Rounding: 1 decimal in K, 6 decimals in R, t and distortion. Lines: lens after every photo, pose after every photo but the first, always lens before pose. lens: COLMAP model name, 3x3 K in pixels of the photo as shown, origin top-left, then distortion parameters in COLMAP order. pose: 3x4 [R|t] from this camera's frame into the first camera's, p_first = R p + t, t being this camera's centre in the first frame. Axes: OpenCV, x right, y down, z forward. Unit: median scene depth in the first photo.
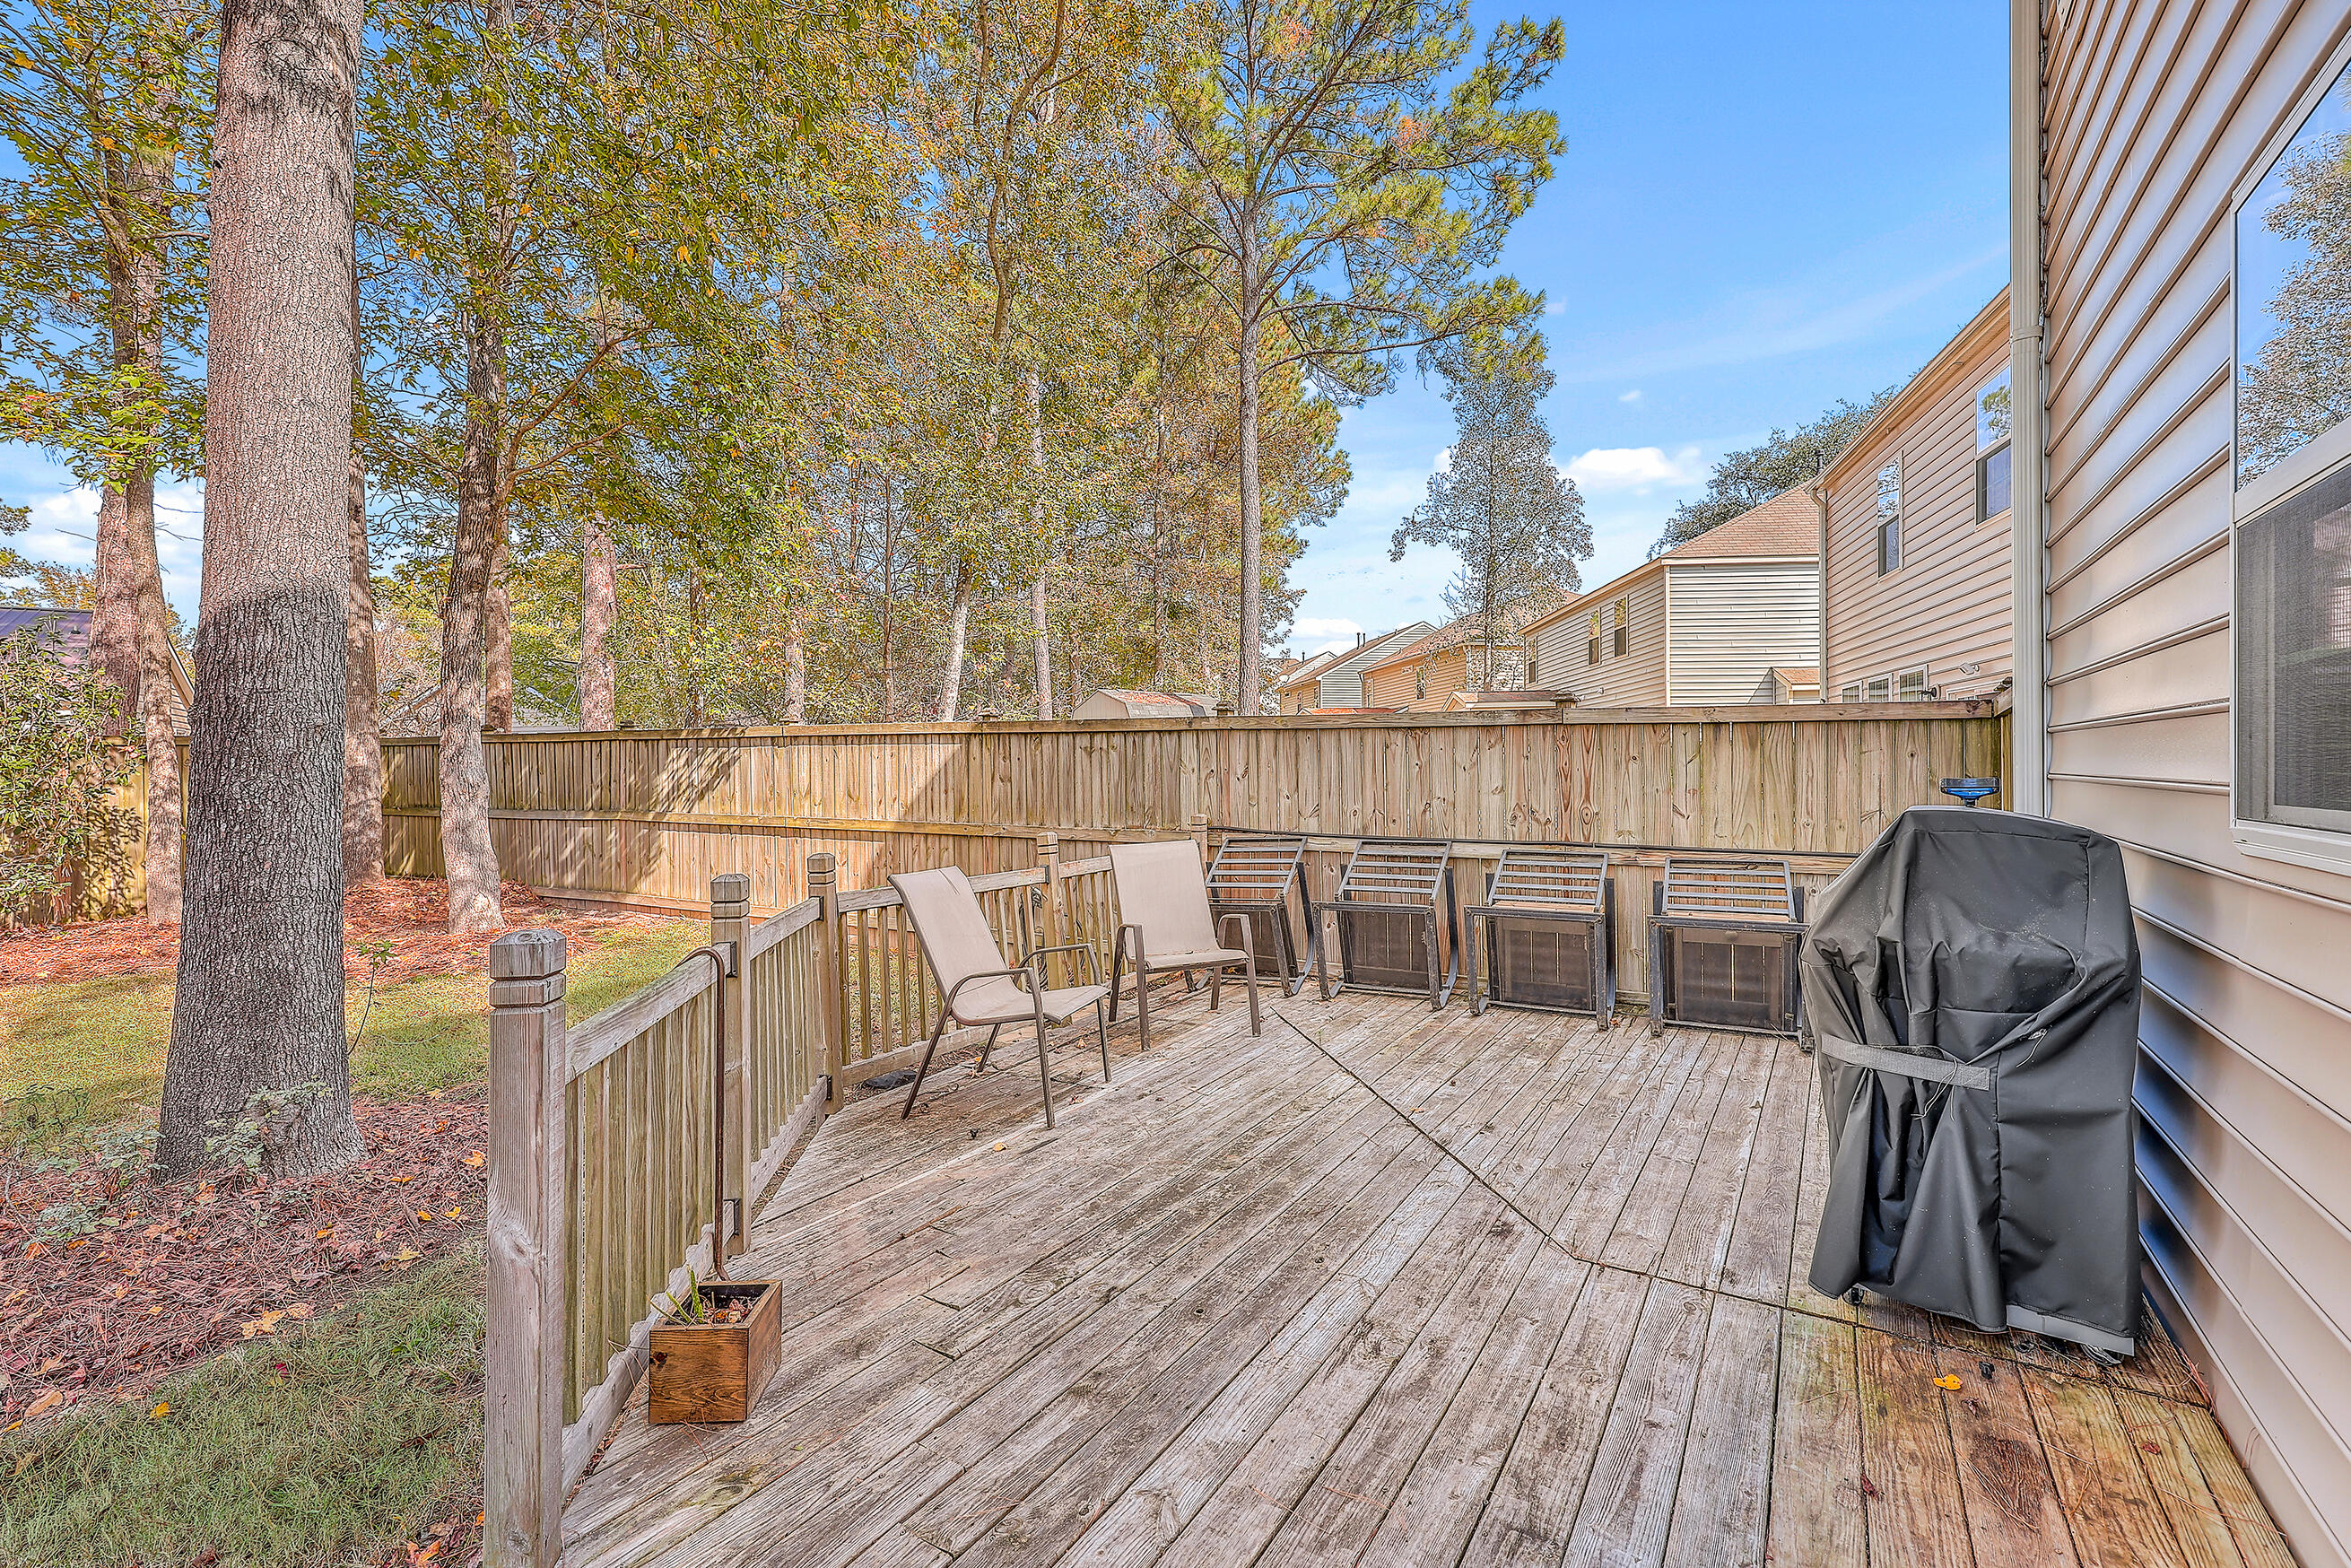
lens RADIAL K [[962.6, 0, 1173.1], [0, 962.6, 771.3], [0, 0, 1]] dist [0.001017, -0.000252]
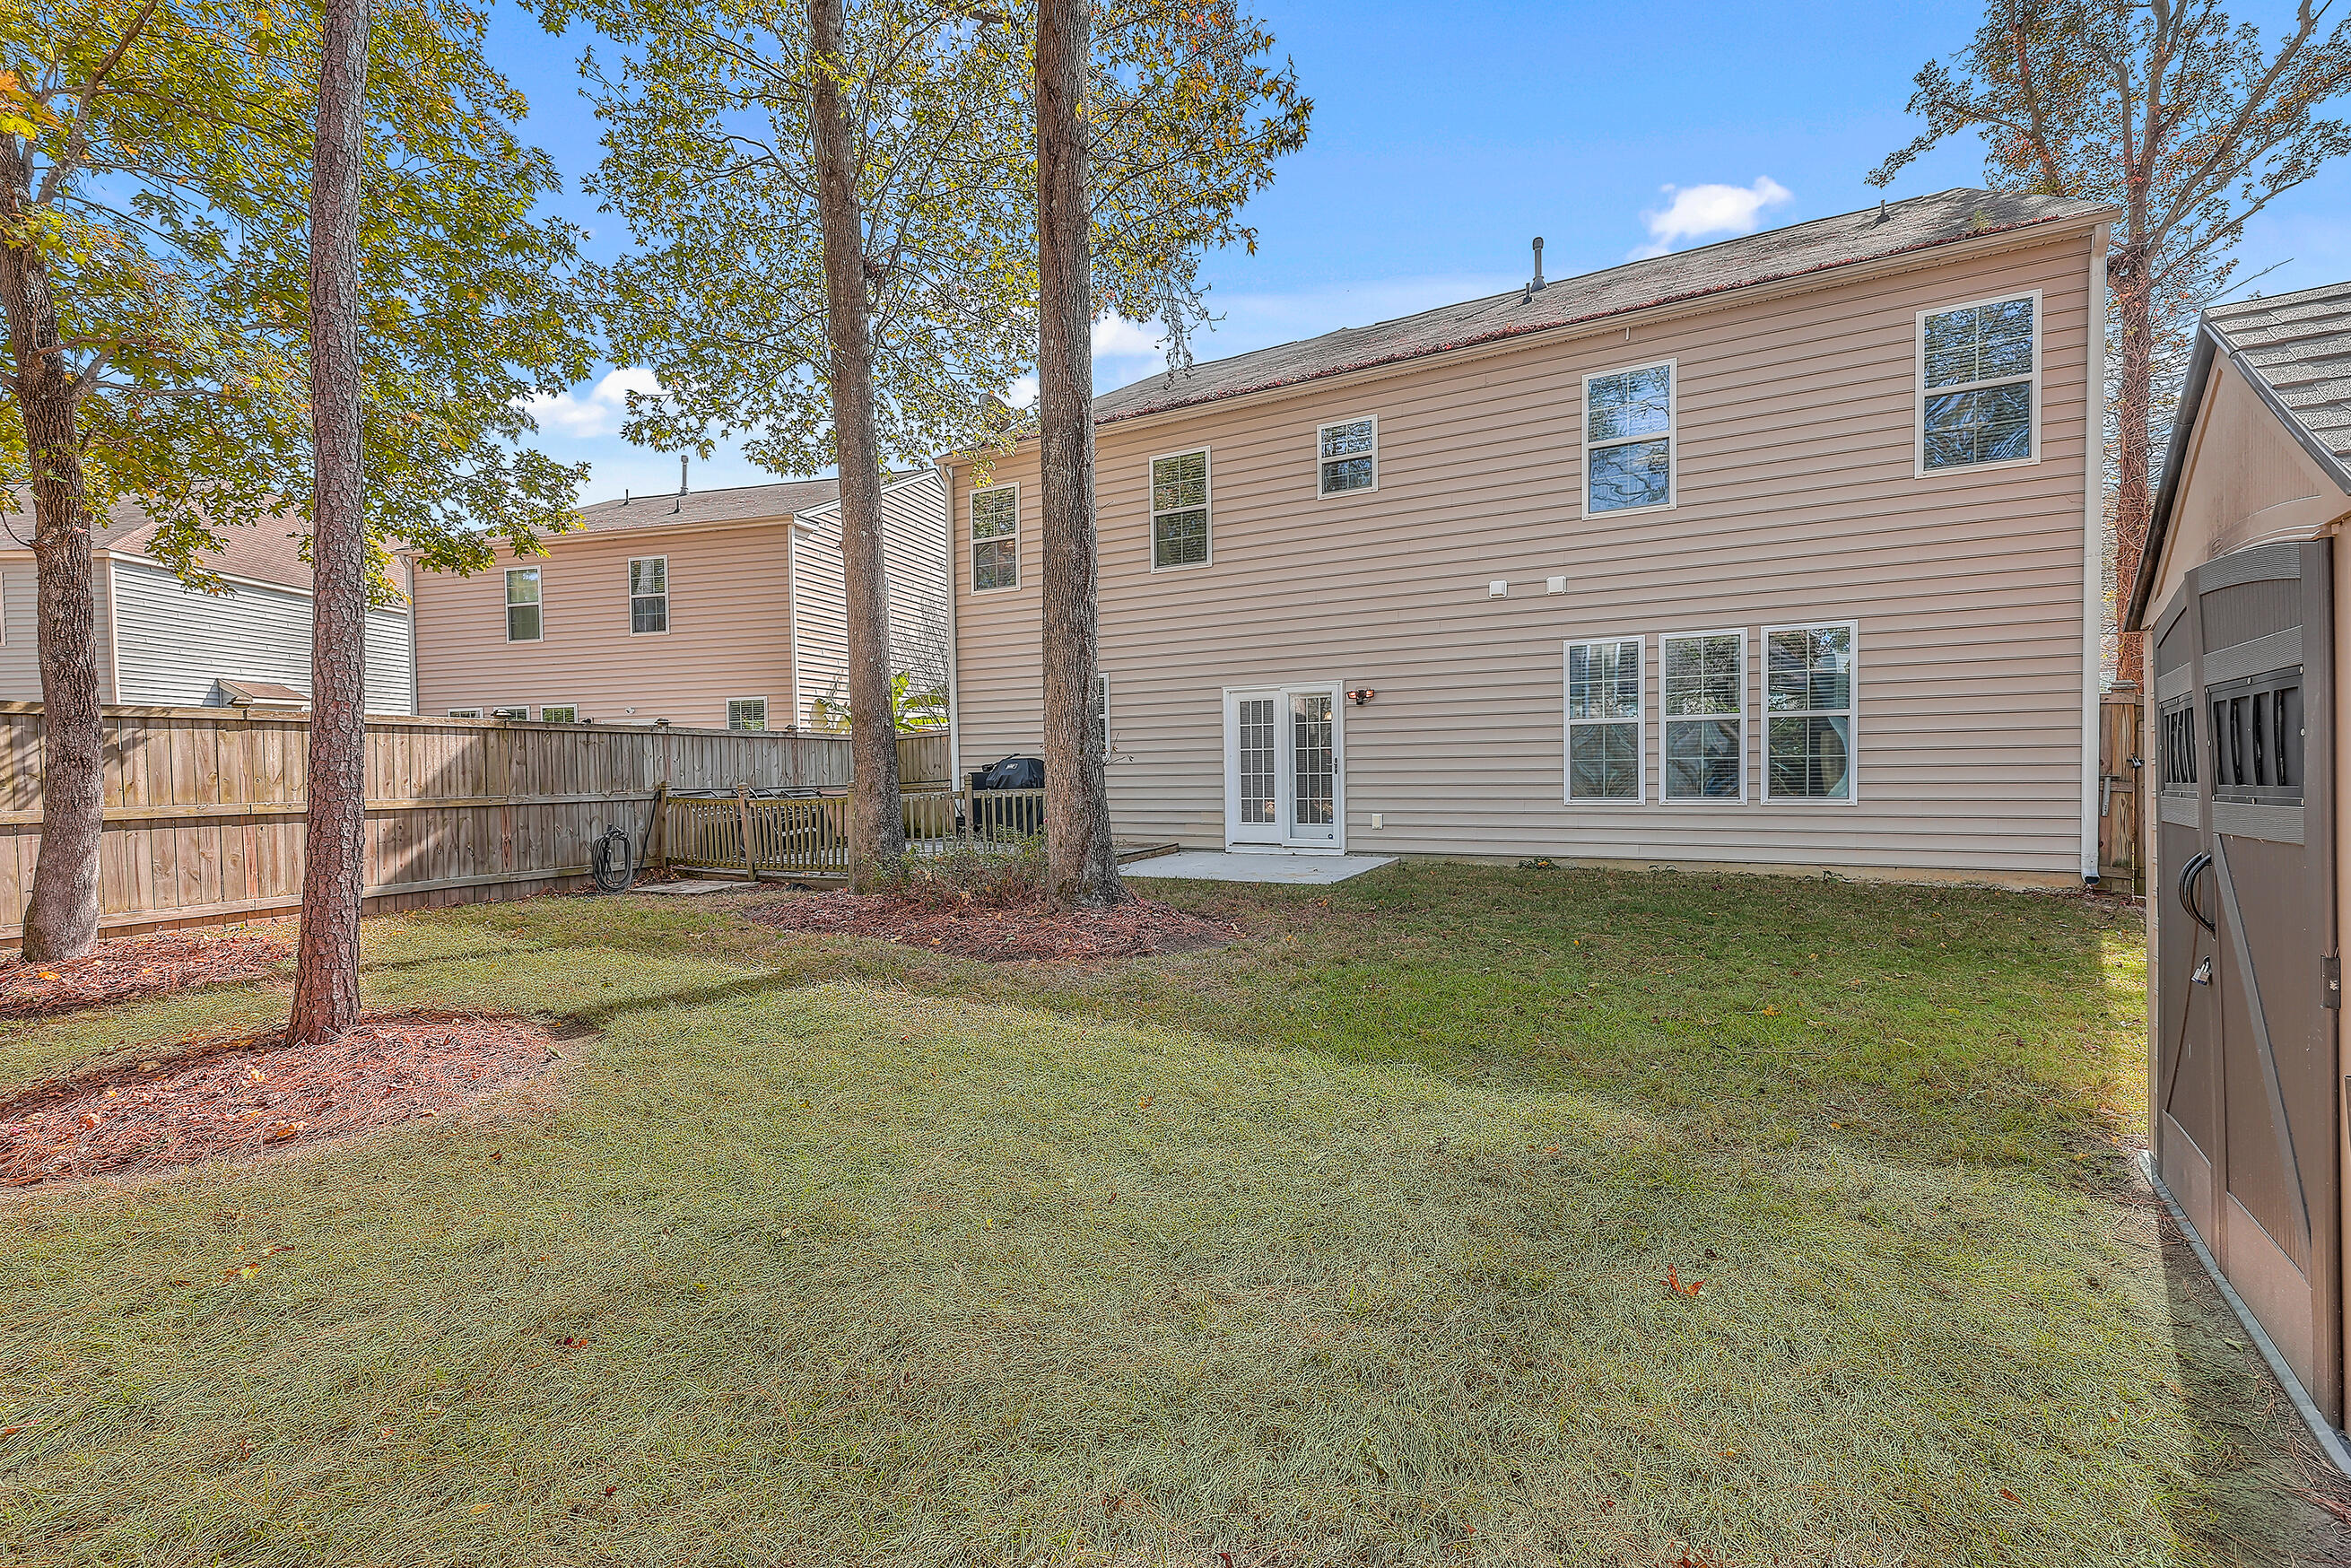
lens RADIAL K [[962.6, 0, 1174.0], [0, 962.6, 775.2], [0, 0, 1]] dist [0.001017, -0.000252]
pose [[-0.125135, -0.007237, 0.992113, -1.615871], [0.018726, 0.999778, 0.009655, 0.029487], [-0.991963, 0.019787, -0.124972, 0.239796]]
